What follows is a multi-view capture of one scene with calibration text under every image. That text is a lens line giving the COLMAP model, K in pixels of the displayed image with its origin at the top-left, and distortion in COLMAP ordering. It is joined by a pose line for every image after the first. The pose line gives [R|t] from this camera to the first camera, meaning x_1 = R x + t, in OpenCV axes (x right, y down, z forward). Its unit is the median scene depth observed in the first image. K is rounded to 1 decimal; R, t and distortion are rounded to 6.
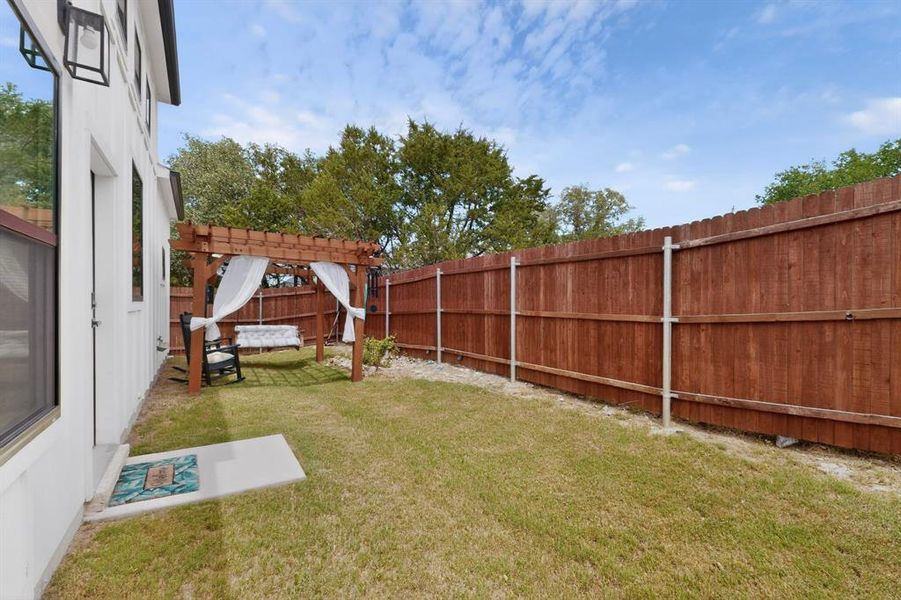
lens RADIAL K [[396.0, 0, 450.6], [0, 396.0, 297.8], [0, 0, 1]] dist [0.000504, -0.000003]
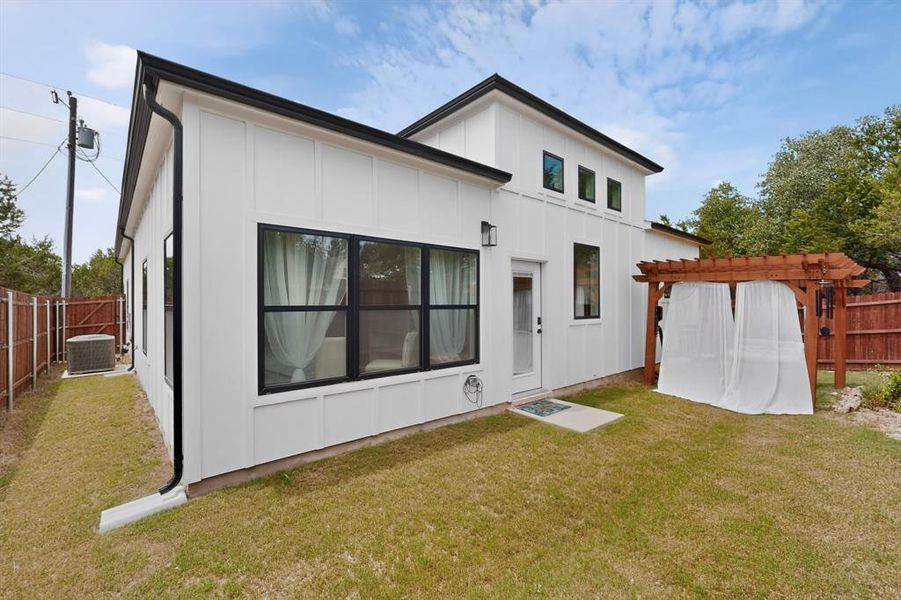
lens RADIAL K [[391.7, 0, 451.6], [0, 391.7, 300.7], [0, 0, 1]] dist [0.000171, -0.000019]
pose [[0.155979, -0.004919, -0.987748, 1.062384], [0.006866, 0.999969, -0.003896, -0.087435], [0.987736, -0.006174, 0.156008, 0.185811]]
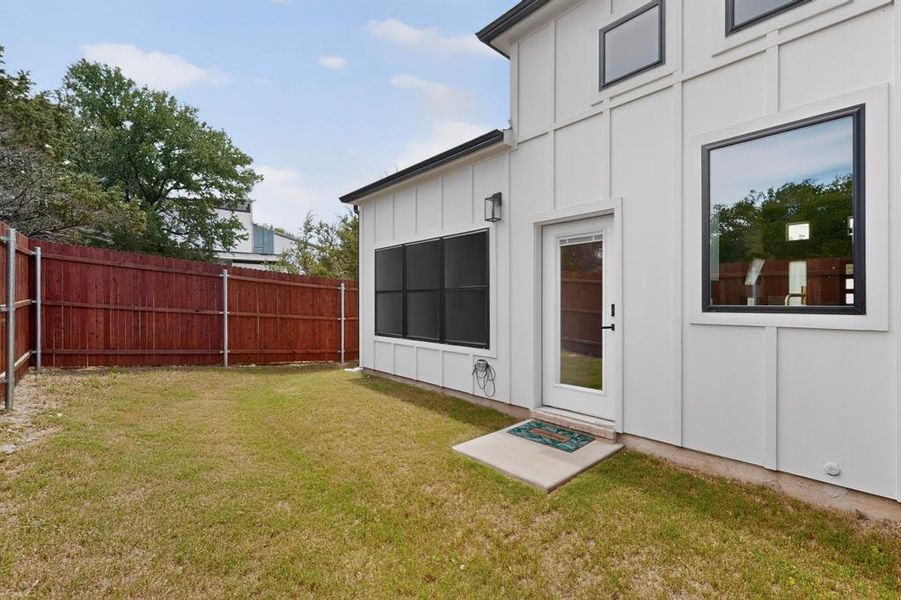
lens RADIAL K [[391.7, 0, 451.6], [0, 391.7, 300.7], [0, 0, 1]] dist [0.000171, -0.000019]
pose [[-0.986488, 0.007317, -0.163671, -0.152831], [0.007381, 0.999973, 0.000215, -0.022732], [0.163668, -0.000996, -0.986515, 2.056298]]
